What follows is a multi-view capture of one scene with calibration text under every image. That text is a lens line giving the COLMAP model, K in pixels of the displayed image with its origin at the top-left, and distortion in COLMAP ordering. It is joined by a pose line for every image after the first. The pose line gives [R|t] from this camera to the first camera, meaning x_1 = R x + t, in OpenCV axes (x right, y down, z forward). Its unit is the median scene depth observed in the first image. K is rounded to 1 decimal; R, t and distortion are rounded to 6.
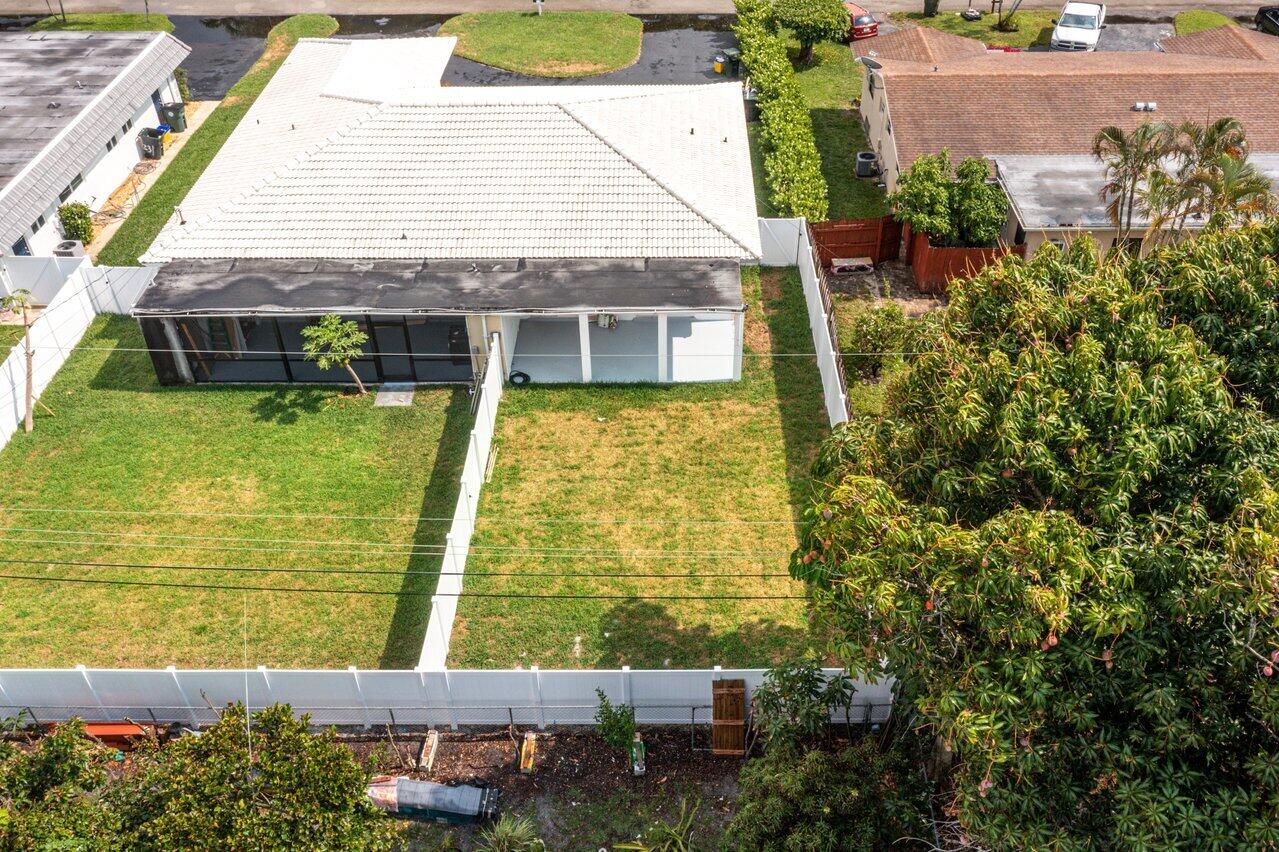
lens RADIAL K [[1101.0, 0, 641.2], [0, 1101.0, 391.2], [0, 0, 1]] dist [0.009030, 0.005649]
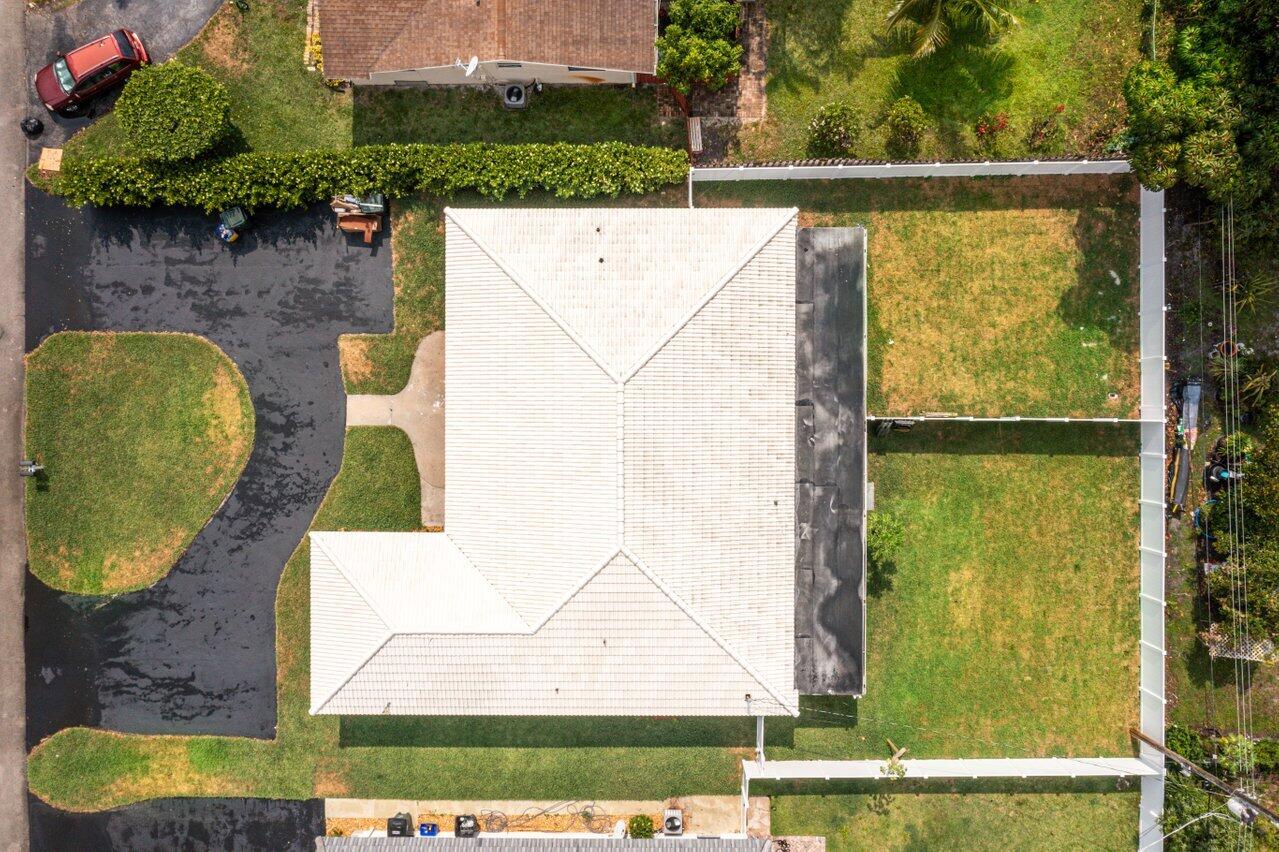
lens RADIAL K [[1030.9, 0, 639.5], [0, 1030.9, 426.0], [0, 0, 1]] dist [-0.002209, 0.000067]
pose [[-0.023586, -0.999720, 0.001807, -0.105190], [0.622120, -0.013262, 0.782810, -0.905604], [-0.782567, 0.019587, 0.622259, 0.335536]]
